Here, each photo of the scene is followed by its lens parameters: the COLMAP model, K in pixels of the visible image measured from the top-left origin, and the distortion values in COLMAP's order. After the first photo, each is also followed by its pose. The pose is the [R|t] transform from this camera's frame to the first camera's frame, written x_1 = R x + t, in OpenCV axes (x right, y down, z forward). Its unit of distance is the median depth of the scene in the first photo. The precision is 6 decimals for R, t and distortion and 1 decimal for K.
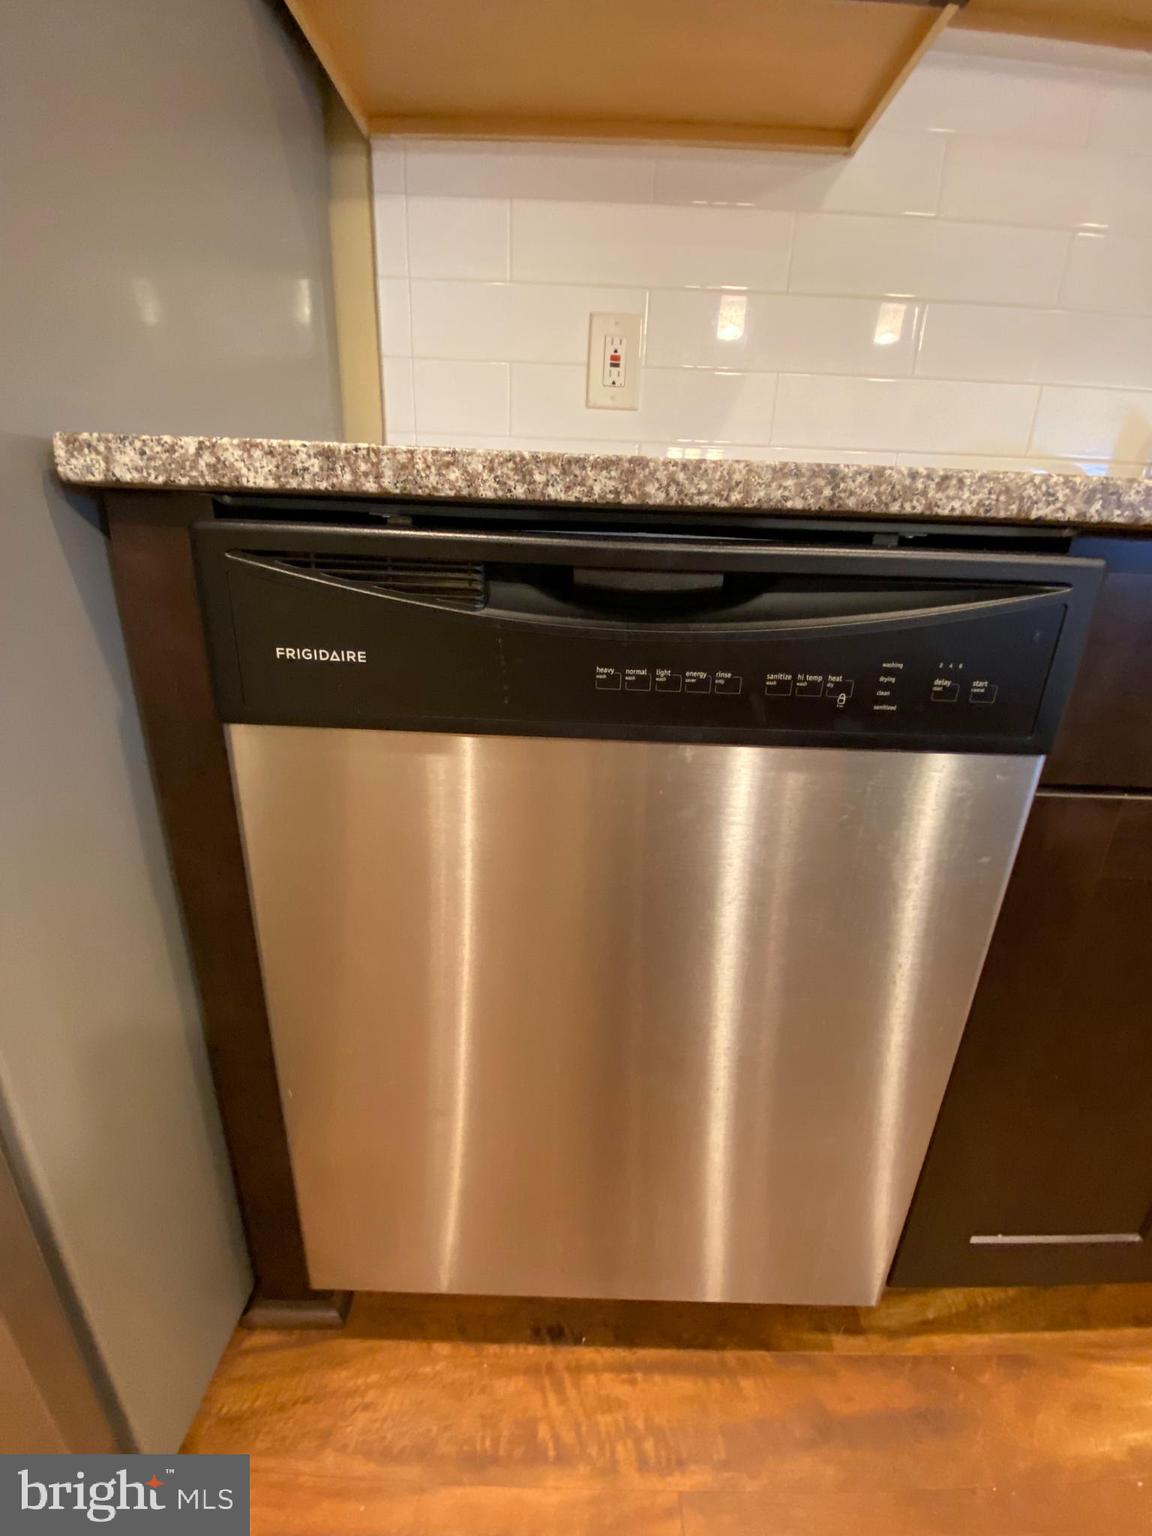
lens RADIAL K [[634.2, 0, 586.2], [0, 634.2, 769.1], [0, 0, 1]] dist [0.052169, -0.034898]
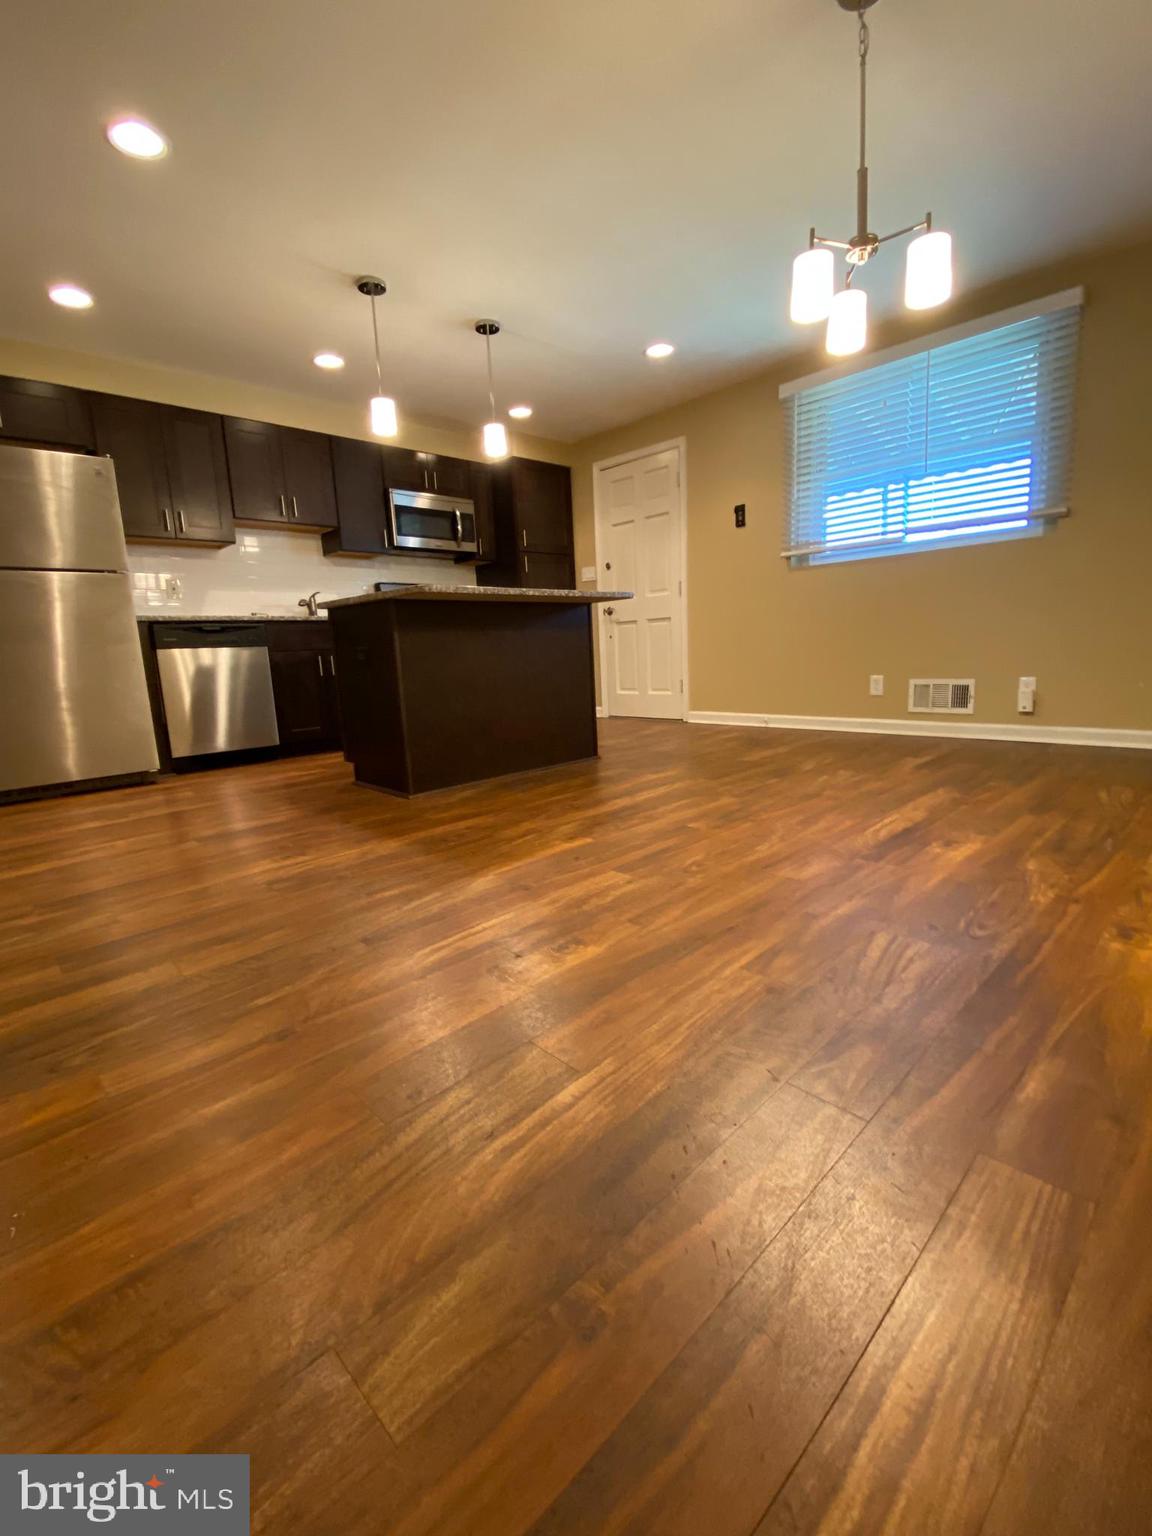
lens RADIAL K [[649.4, 0, 573.3], [0, 649.4, 768.7], [0, 0, 1]] dist [0.029092, -0.025130]
pose [[0.718992, -0.194901, 0.667131, -2.600683], [0.308305, 0.949707, -0.054818, 3.410686], [-0.622895, 0.245094, 0.742921, -7.963498]]
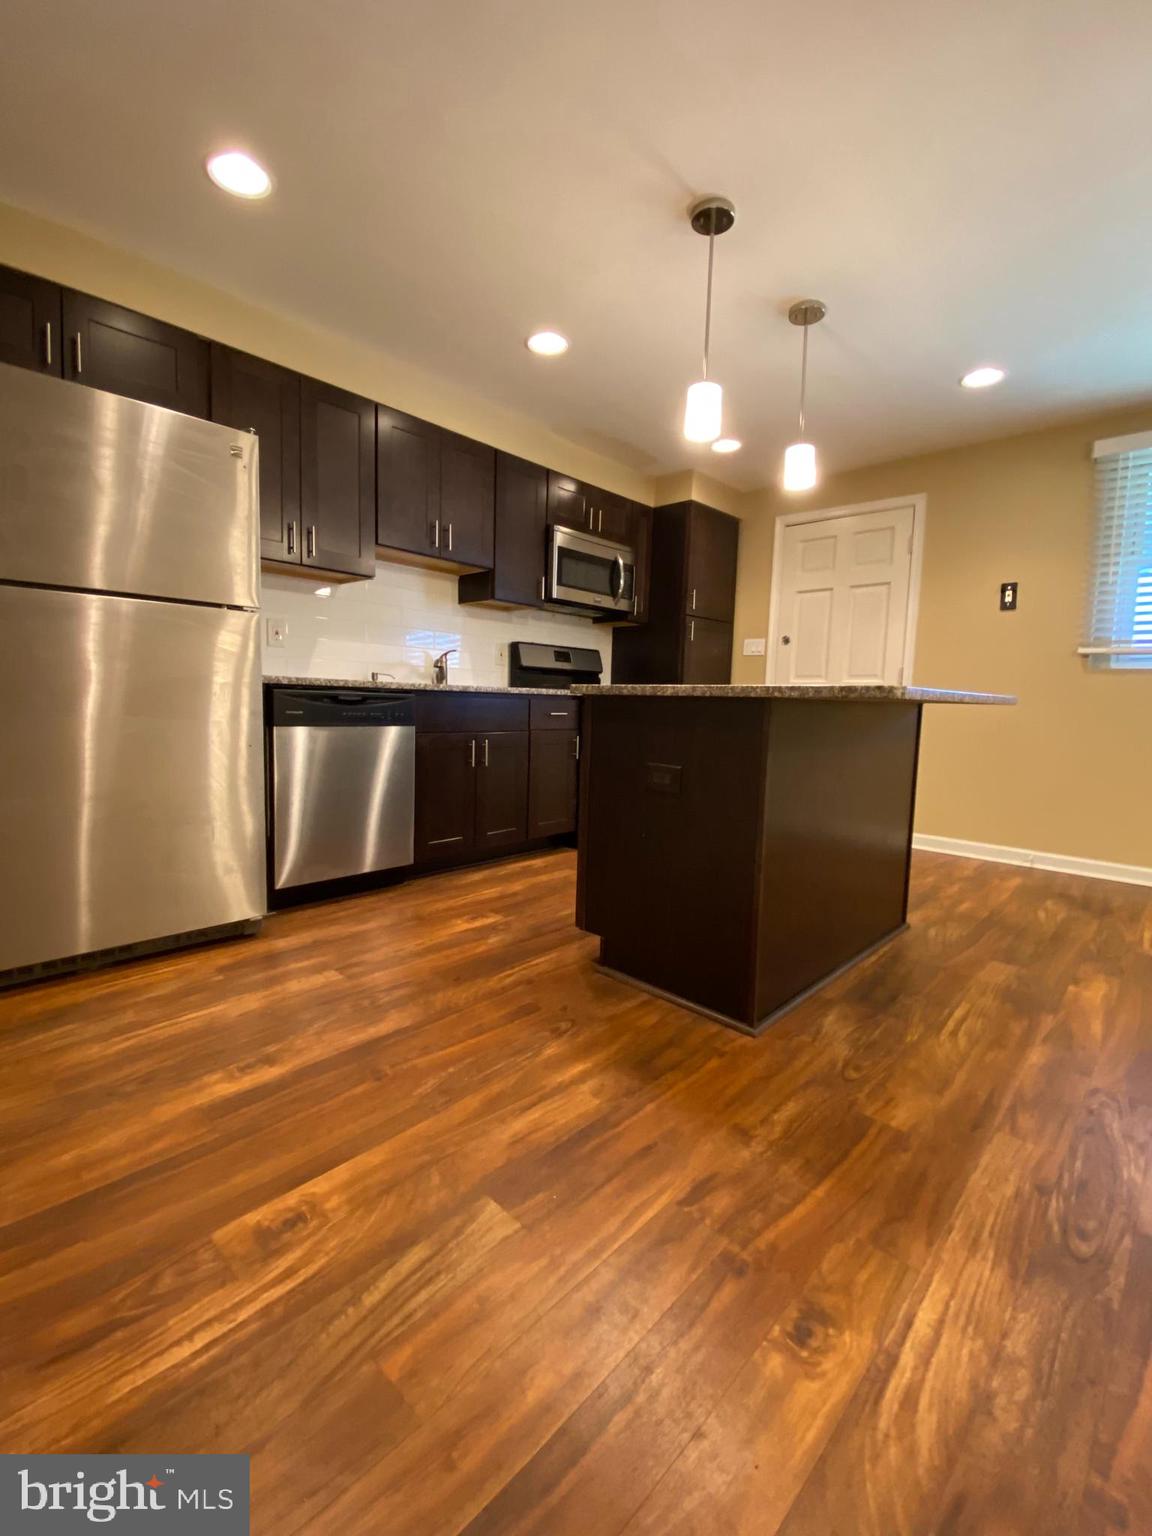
lens RADIAL K [[649.4, 0, 573.3], [0, 649.4, 768.7], [0, 0, 1]] dist [0.029092, -0.025130]
pose [[0.690541, -0.092557, 0.717347, -2.791062], [0.249100, 0.961539, -0.115727, 1.508387], [-0.679046, 0.258605, 0.687037, -4.278195]]
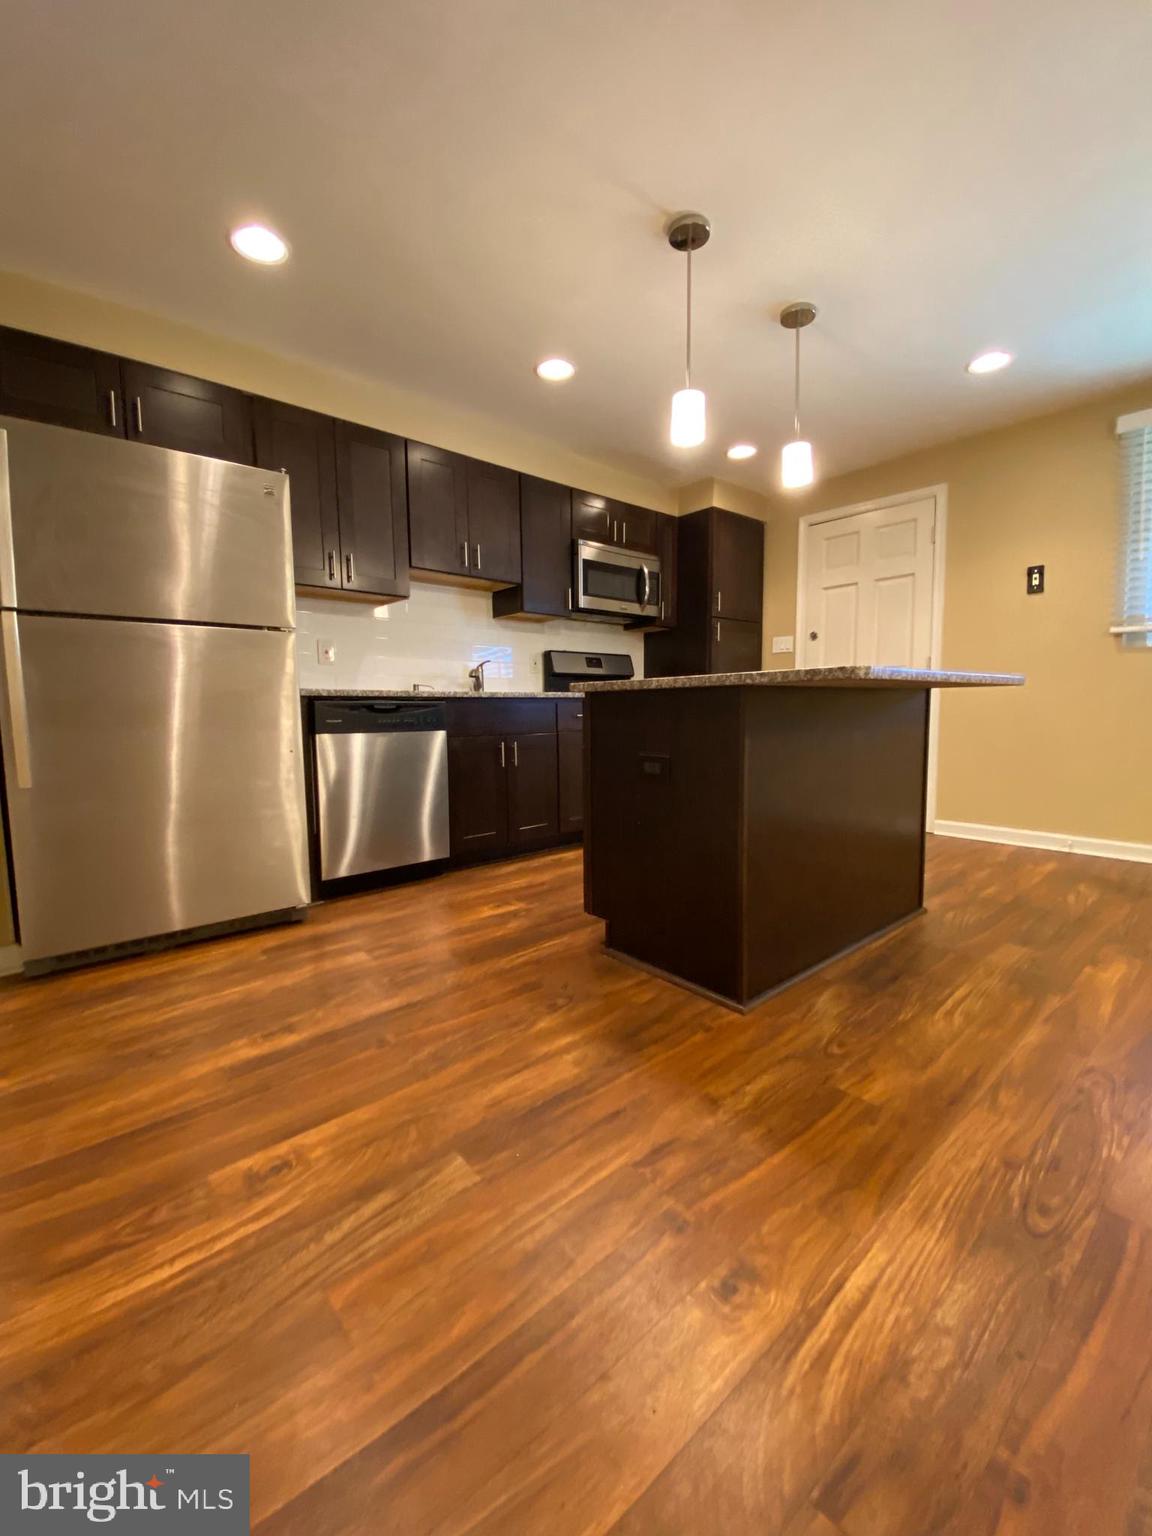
lens RADIAL K [[611.6, 0, 576.0], [0, 611.6, 768.0], [0, 0, 1]] dist [0.030823, -0.026718]
pose [[0.756732, -0.108933, 0.644585, -2.466034], [0.264917, 0.952527, -0.150034, 1.712696], [-0.597641, 0.284297, 0.749666, -4.571160]]
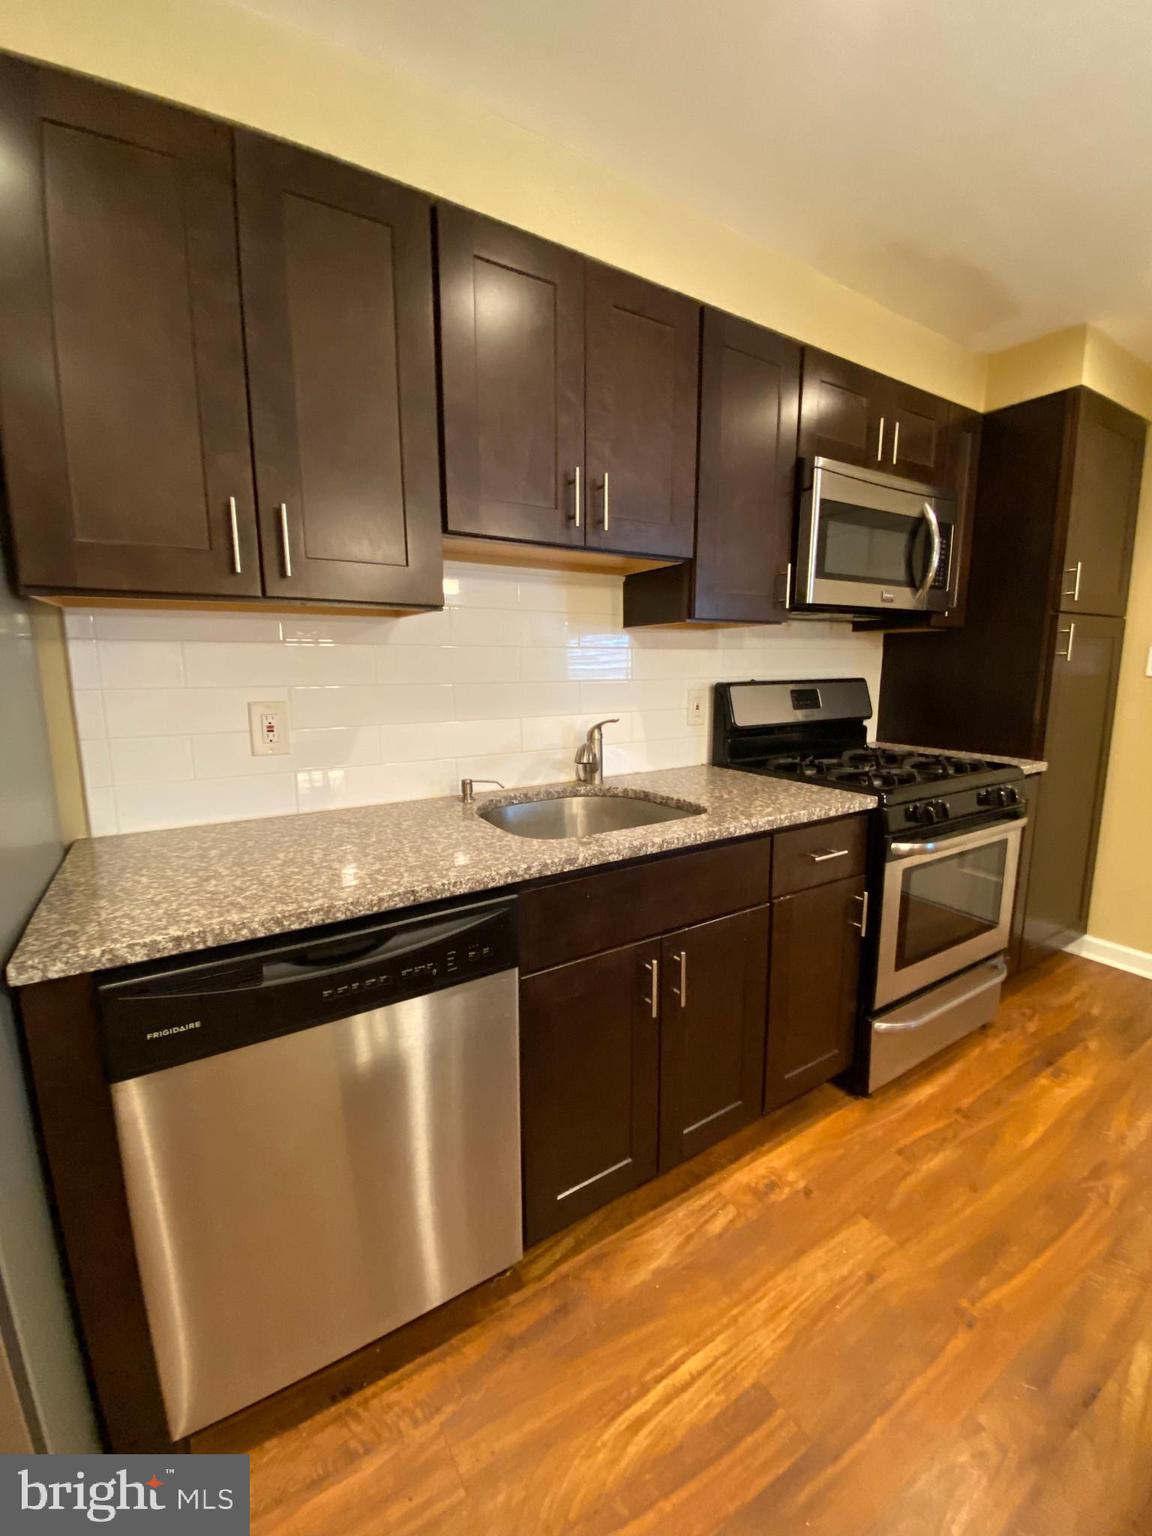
lens RADIAL K [[611.6, 0, 576.0], [0, 611.6, 768.0], [0, 0, 1]] dist [0.030823, -0.026718]
pose [[0.850085, -0.127853, 0.510891, -0.228395], [0.216276, 0.969260, -0.117305, -0.469853], [-0.480188, 0.210212, 0.851605, -1.377497]]
